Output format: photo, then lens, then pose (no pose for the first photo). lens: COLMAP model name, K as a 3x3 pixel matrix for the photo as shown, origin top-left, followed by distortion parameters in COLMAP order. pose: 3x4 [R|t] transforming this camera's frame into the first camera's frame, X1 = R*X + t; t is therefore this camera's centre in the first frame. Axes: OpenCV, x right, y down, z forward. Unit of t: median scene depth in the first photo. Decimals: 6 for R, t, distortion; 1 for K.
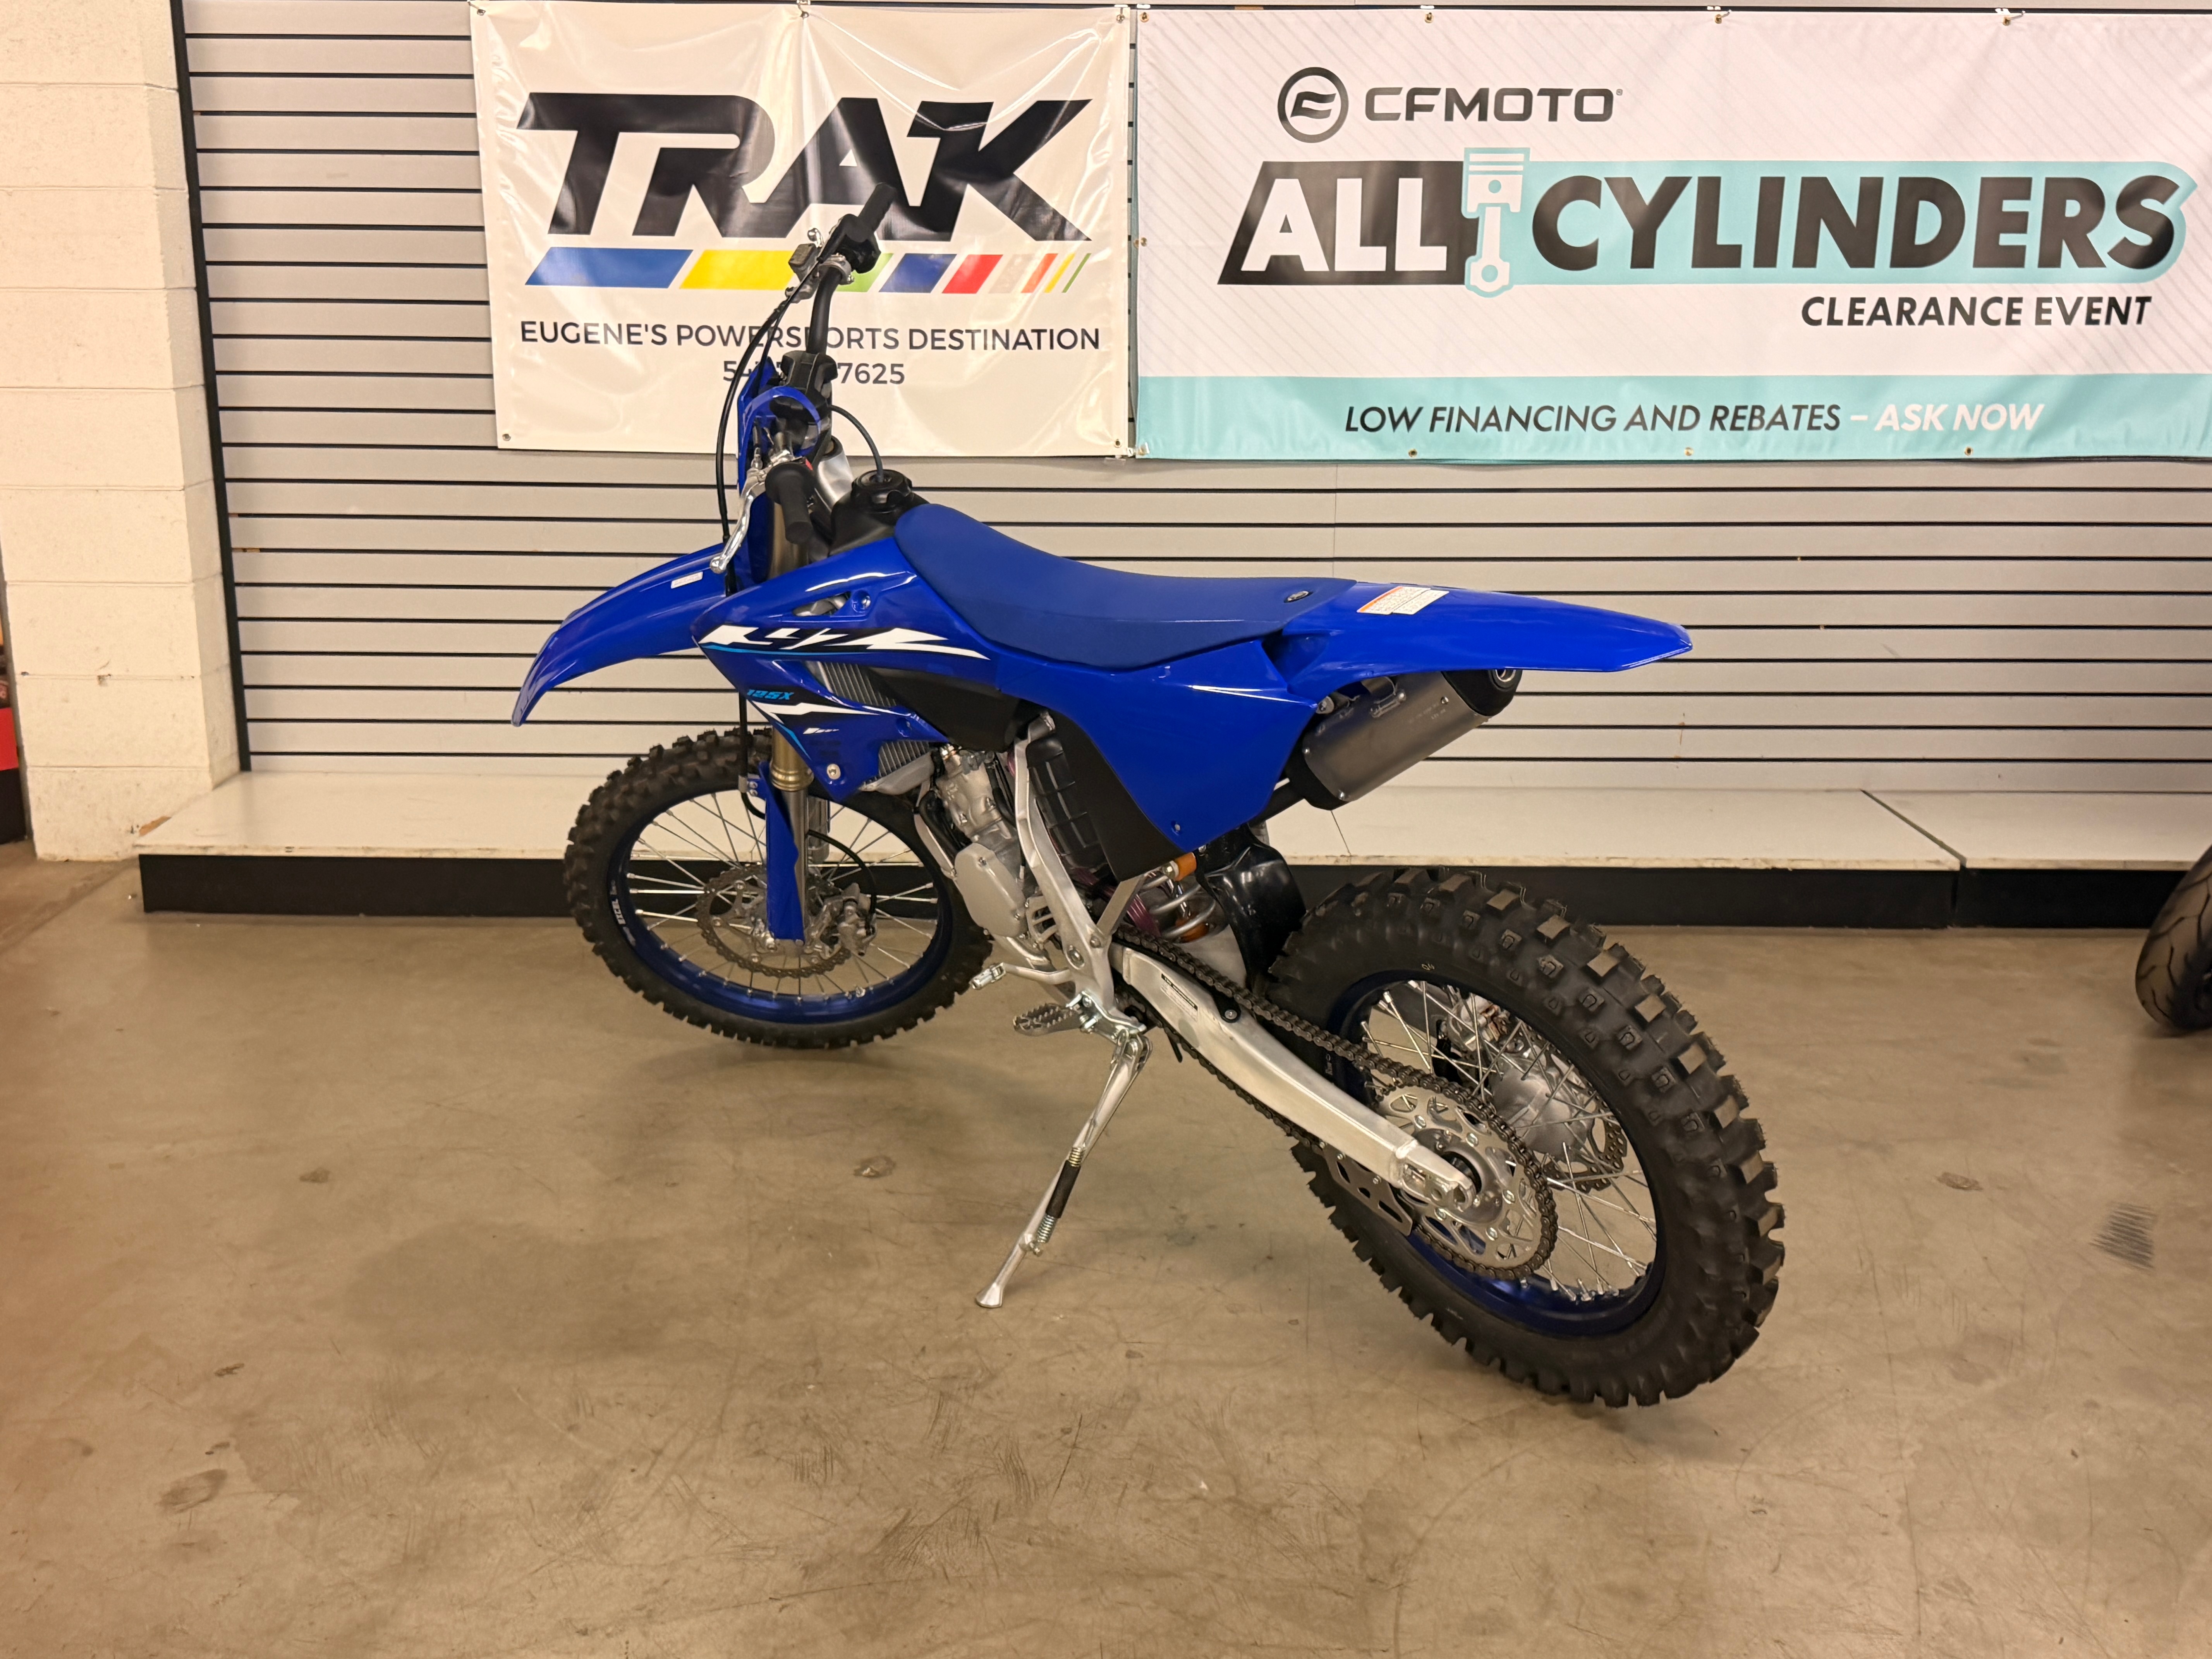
lens RADIAL K [[2160.7, 0, 1100.5], [0, 2160.7, 813.2], [0, 0, 1]] dist [0.185661, -0.411902]
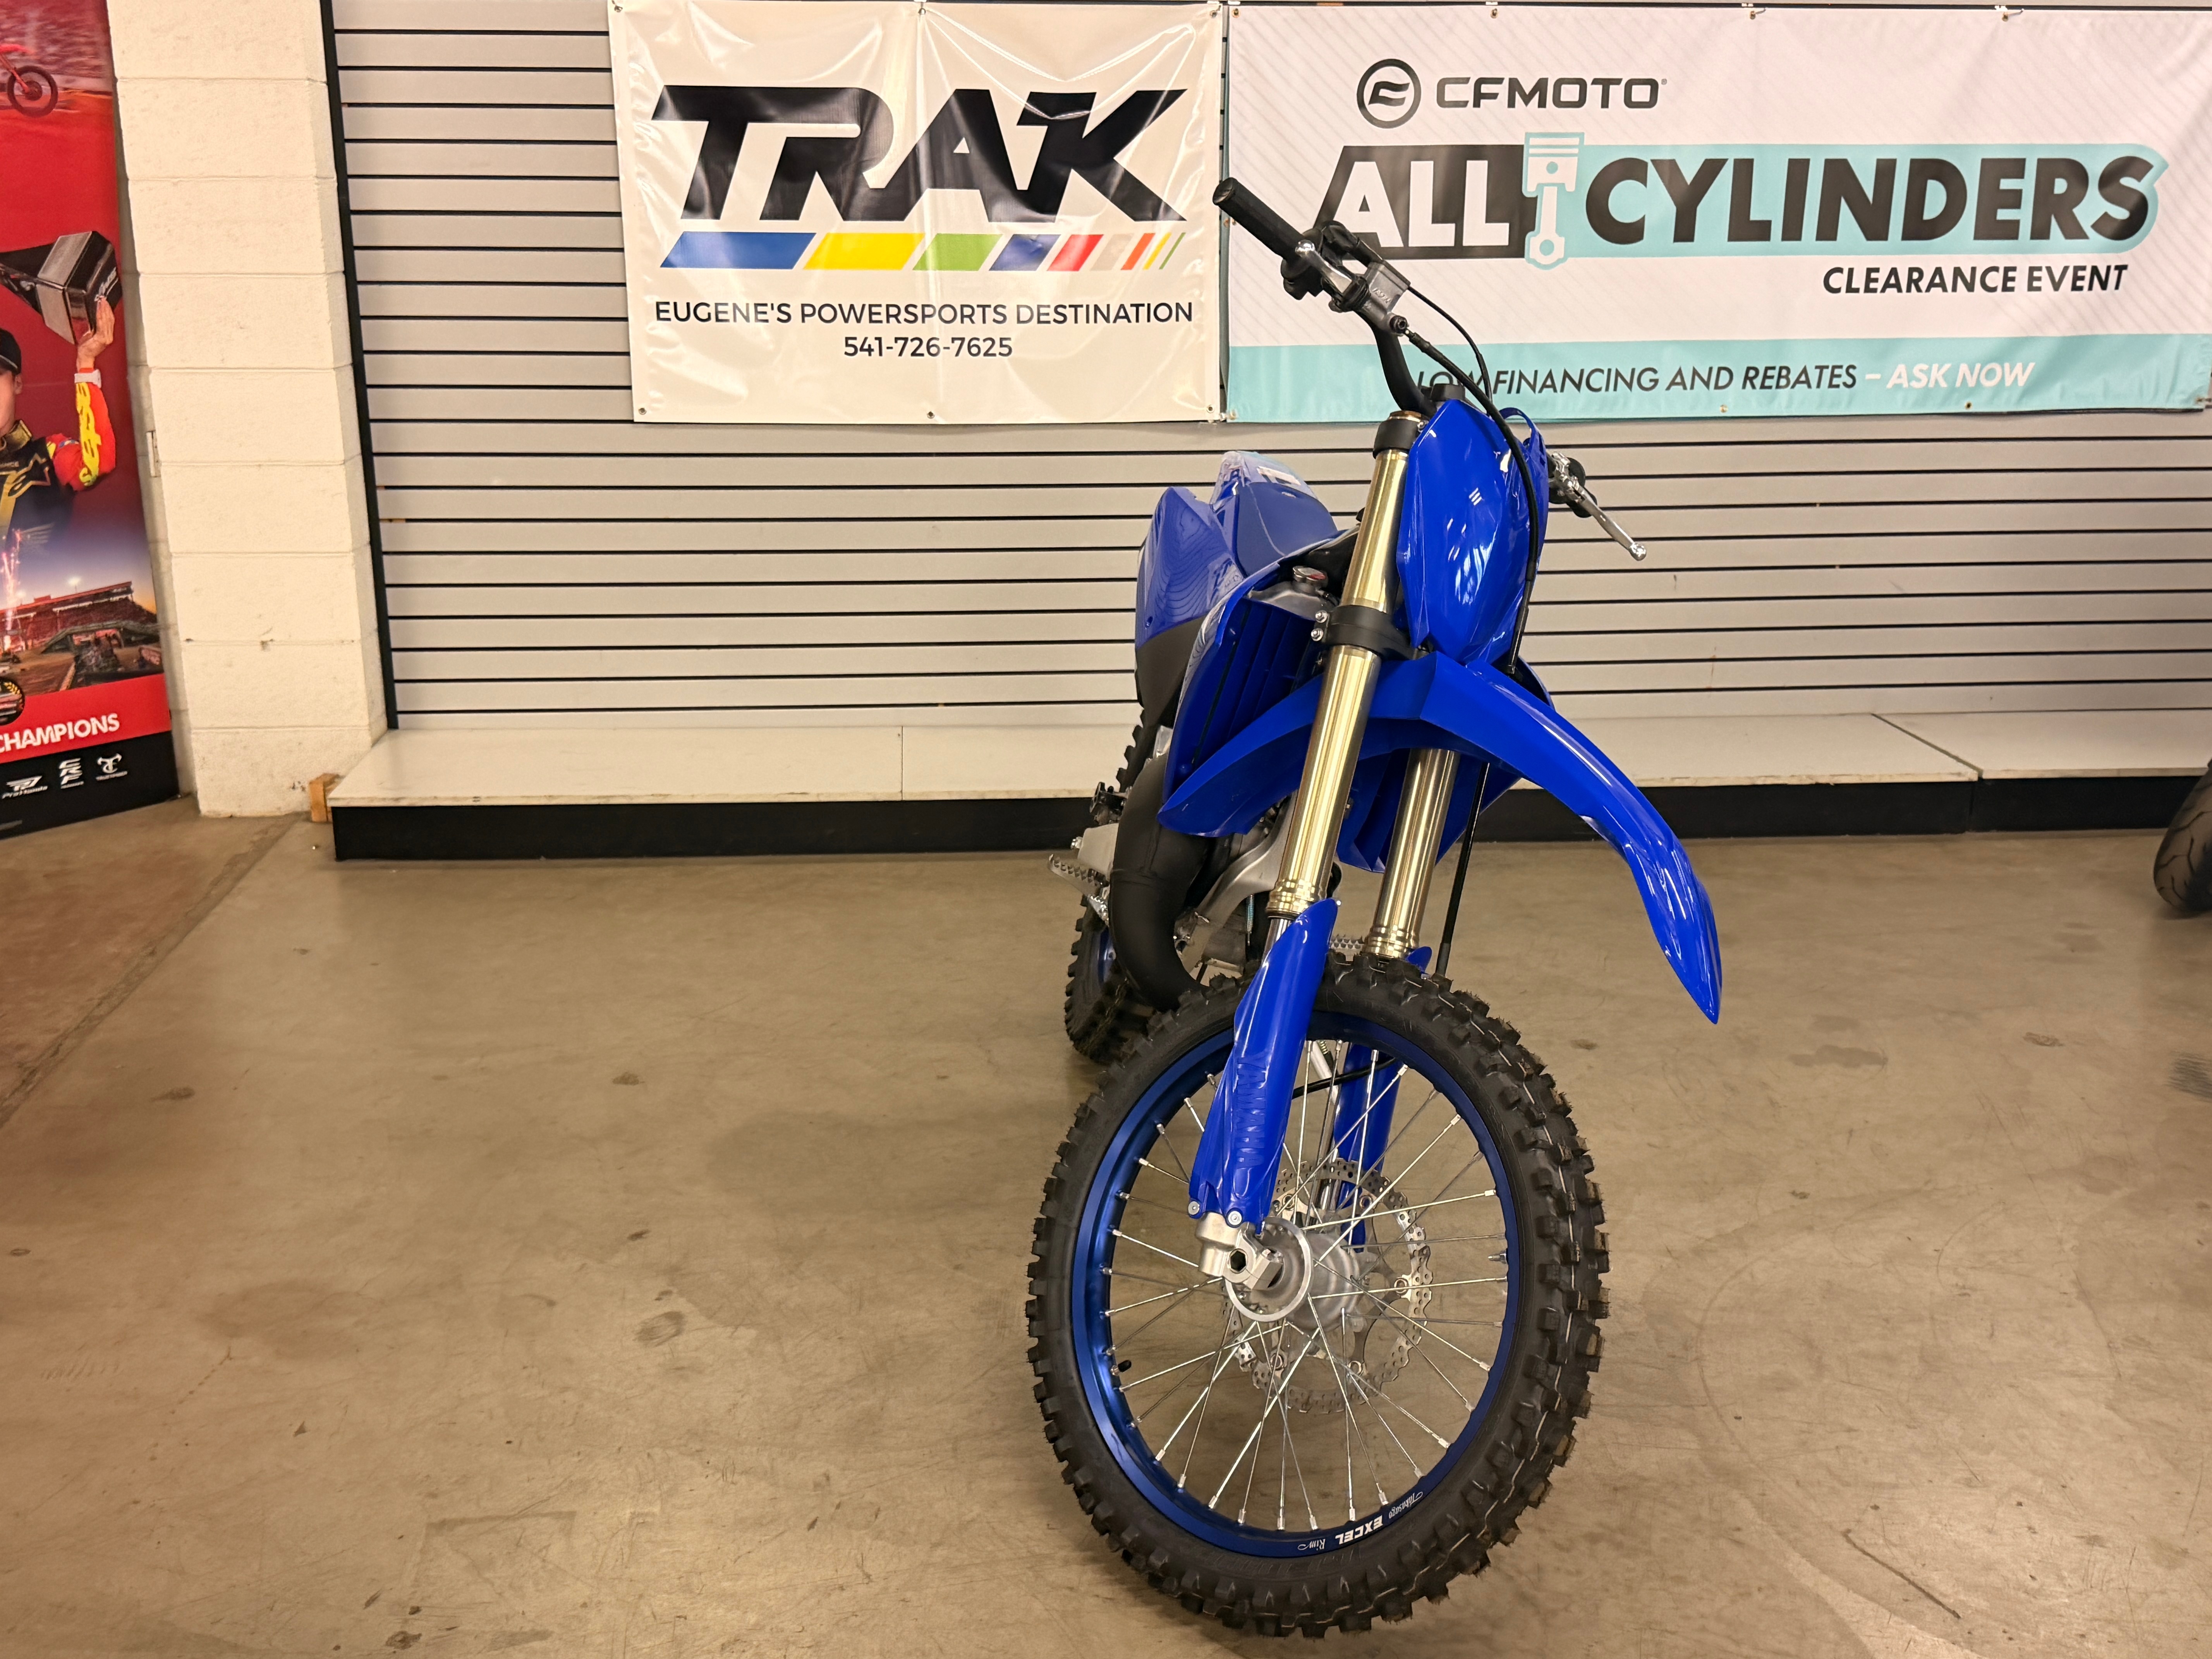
lens RADIAL K [[2164.9, 0, 1087.8], [0, 2164.9, 842.0], [0, 0, 1]] dist [0.177475, -0.386879]
pose [[0.997299, -0.025835, 0.068750, -0.136063], [0.023515, 0.999134, 0.034337, 0.007285], [-0.069578, -0.032628, 0.997043, -0.090333]]
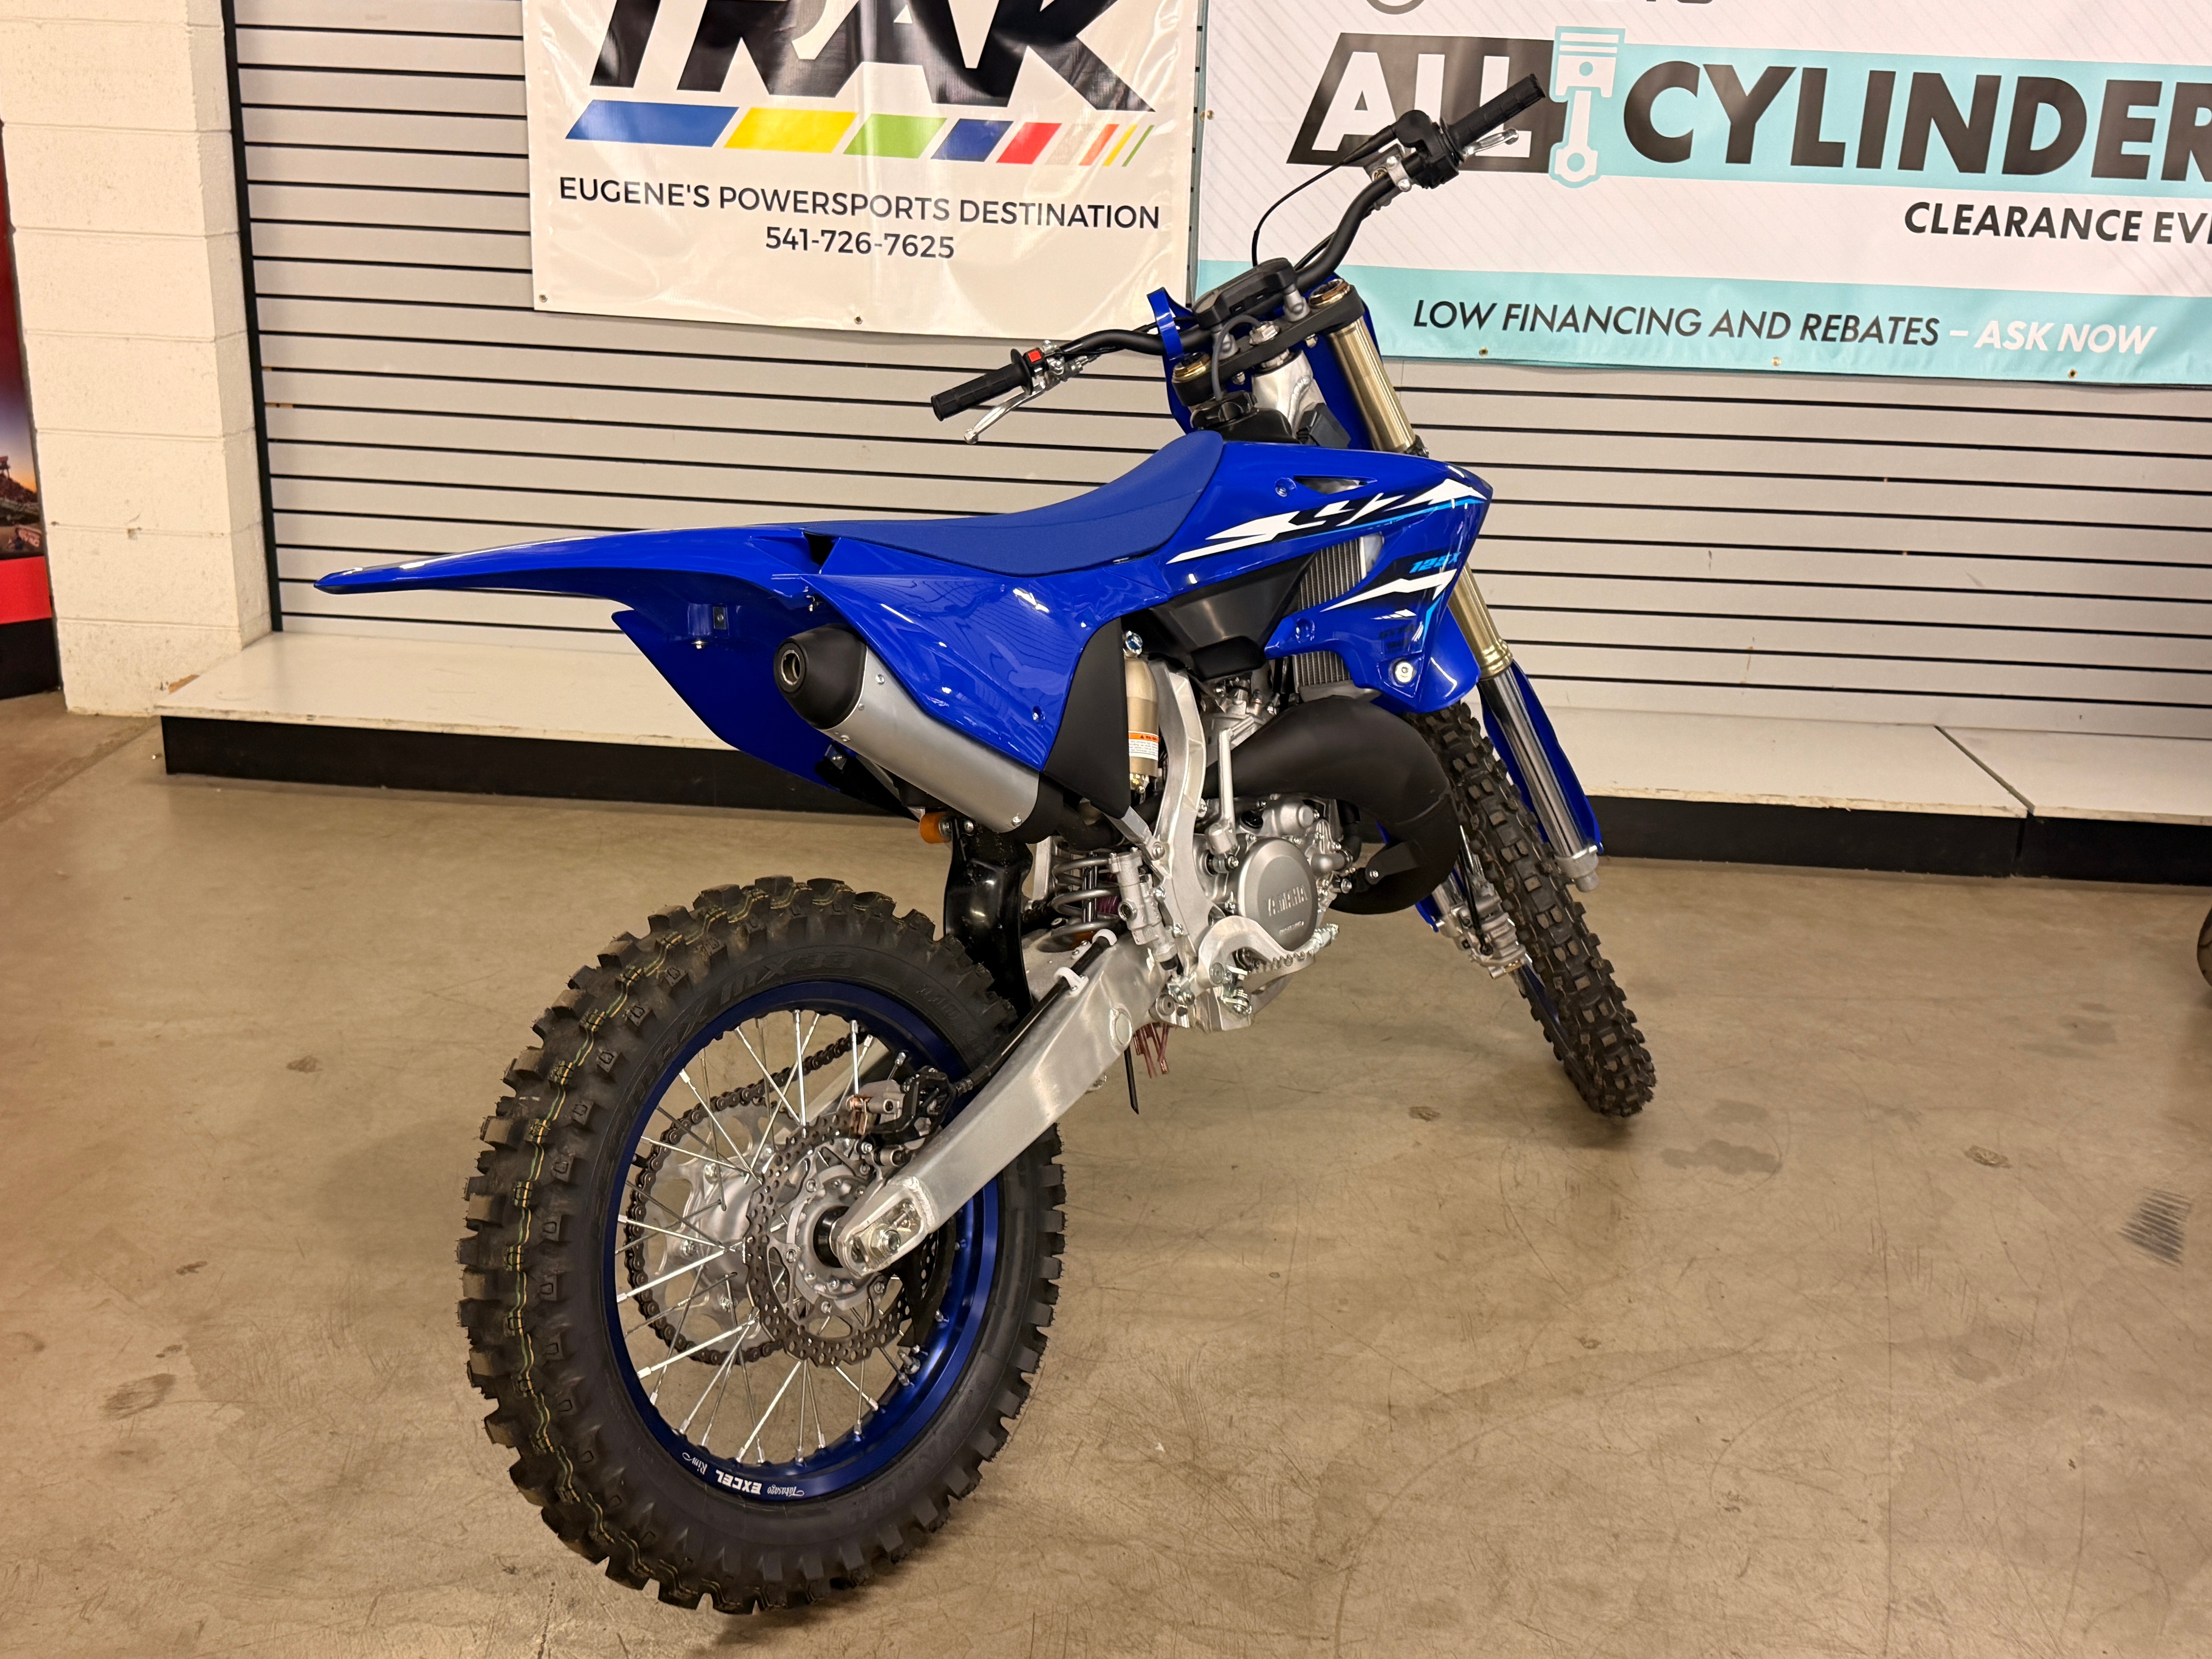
lens RADIAL K [[2160.4, 0, 1106.8], [0, 2160.4, 841.6], [0, 0, 1]] dist [0.180358, -0.403500]
pose [[0.998241, 0.047650, -0.035288, 0.023691], [-0.044845, 0.996068, 0.076402, -0.018454], [0.038790, -0.074685, 0.996452, 0.026702]]
